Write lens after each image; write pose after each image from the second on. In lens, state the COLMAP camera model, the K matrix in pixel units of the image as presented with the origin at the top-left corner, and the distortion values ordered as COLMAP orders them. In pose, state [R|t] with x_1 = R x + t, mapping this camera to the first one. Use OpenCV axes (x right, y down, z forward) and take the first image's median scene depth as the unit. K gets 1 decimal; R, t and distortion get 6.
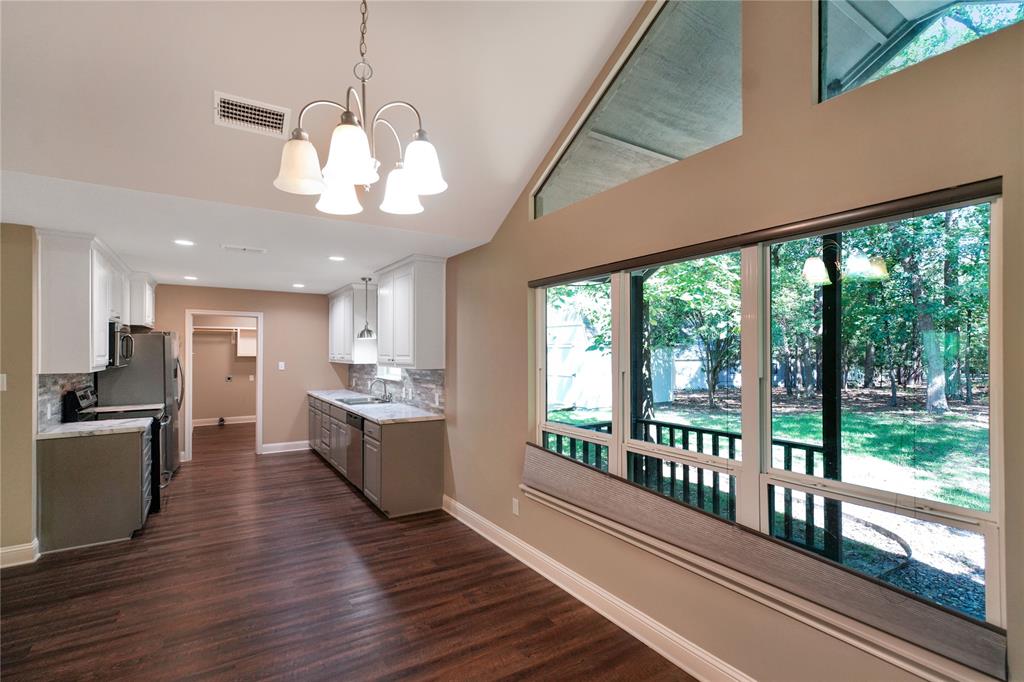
lens RADIAL K [[464.1, 0, 491.6], [0, 464.1, 348.5], [0, 0, 1]] dist [0.009079, -0.003048]
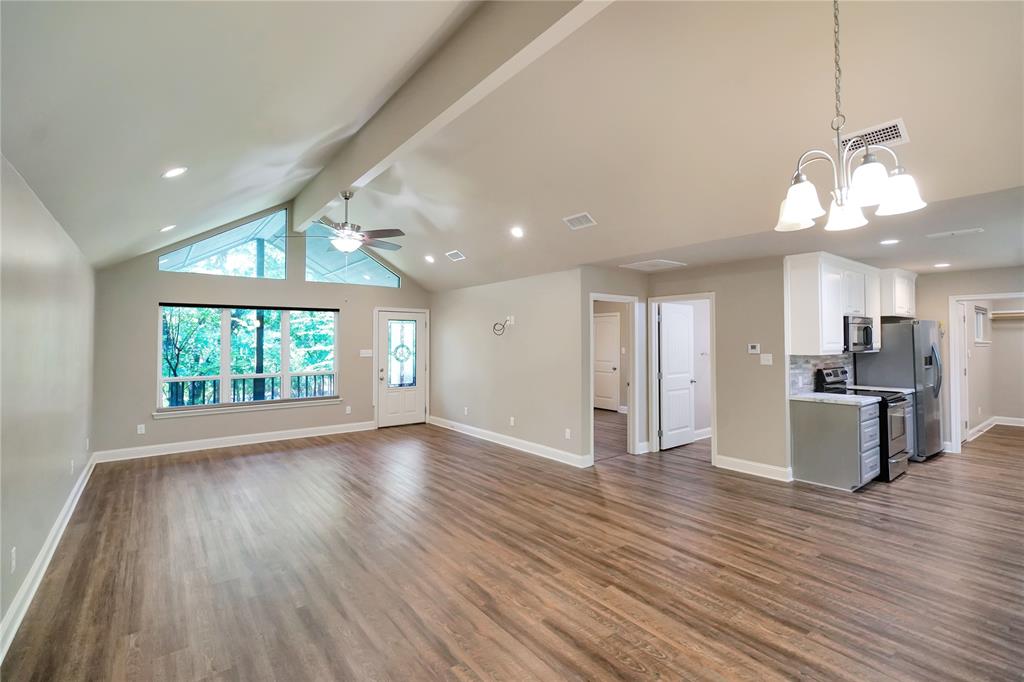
lens RADIAL K [[464.1, 0, 524.3], [0, 464.1, 329.2], [0, 0, 1]] dist [0.009079, -0.003048]
pose [[0.124403, -0.022344, -0.991980, 0.257139], [0.006331, 0.999744, -0.021724, -0.000176], [0.992212, -0.003578, 0.124513, -0.008154]]
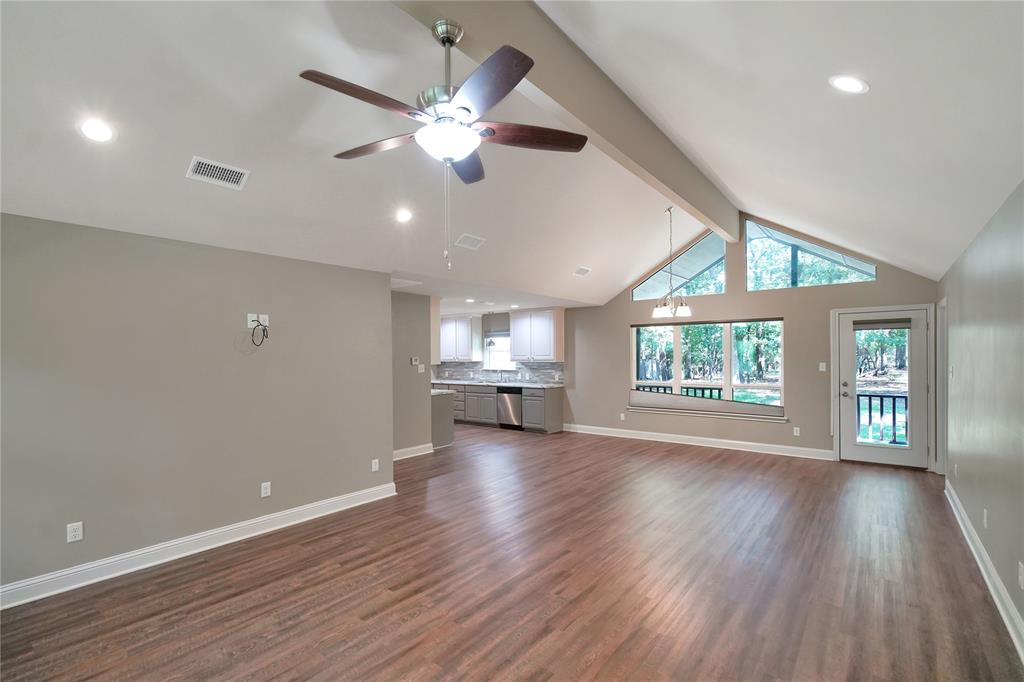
lens RADIAL K [[464.1, 0, 509.0], [0, 464.1, 360.1], [0, 0, 1]] dist [0.009079, -0.003048]
pose [[0.943176, -0.009315, 0.332164, -0.880489], [0.001895, 0.999742, 0.022654, -0.009046], [-0.332289, -0.020738, 0.942949, -0.729190]]
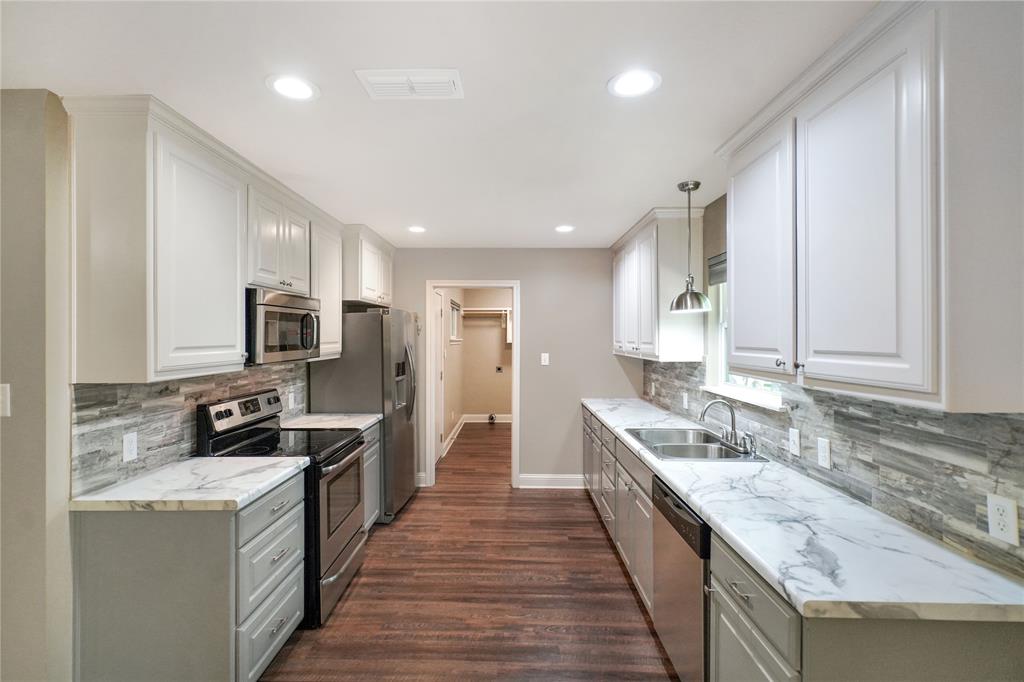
lens RADIAL K [[464.1, 0, 494.4], [0, 464.1, 336.8], [0, 0, 1]] dist [0.009079, -0.003048]
pose [[0.833441, -0.001567, -0.552606, -0.195234], [0.005725, 0.999967, 0.005798, 0.001002], [0.552579, -0.007996, 0.833422, 0.557226]]
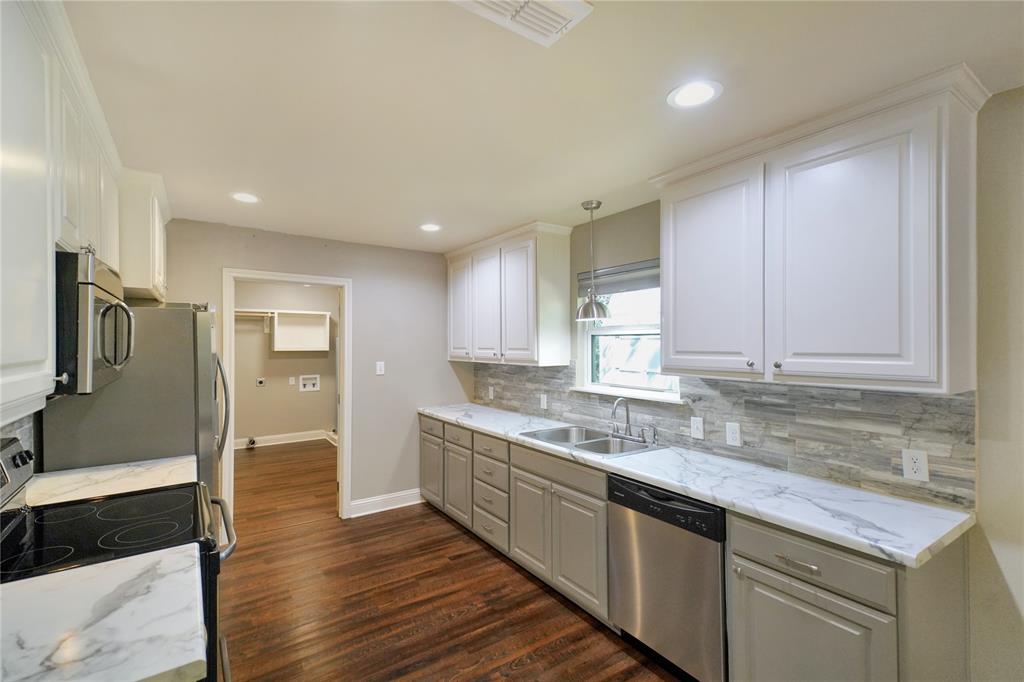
lens RADIAL K [[464.1, 0, 499.4], [0, 464.1, 342.5], [0, 0, 1]] dist [0.009079, -0.003048]
pose [[0.999595, -0.003657, 0.028223, -0.436635], [0.003328, 0.999926, 0.011676, -0.000809], [-0.028263, -0.011577, 0.999533, 0.555690]]
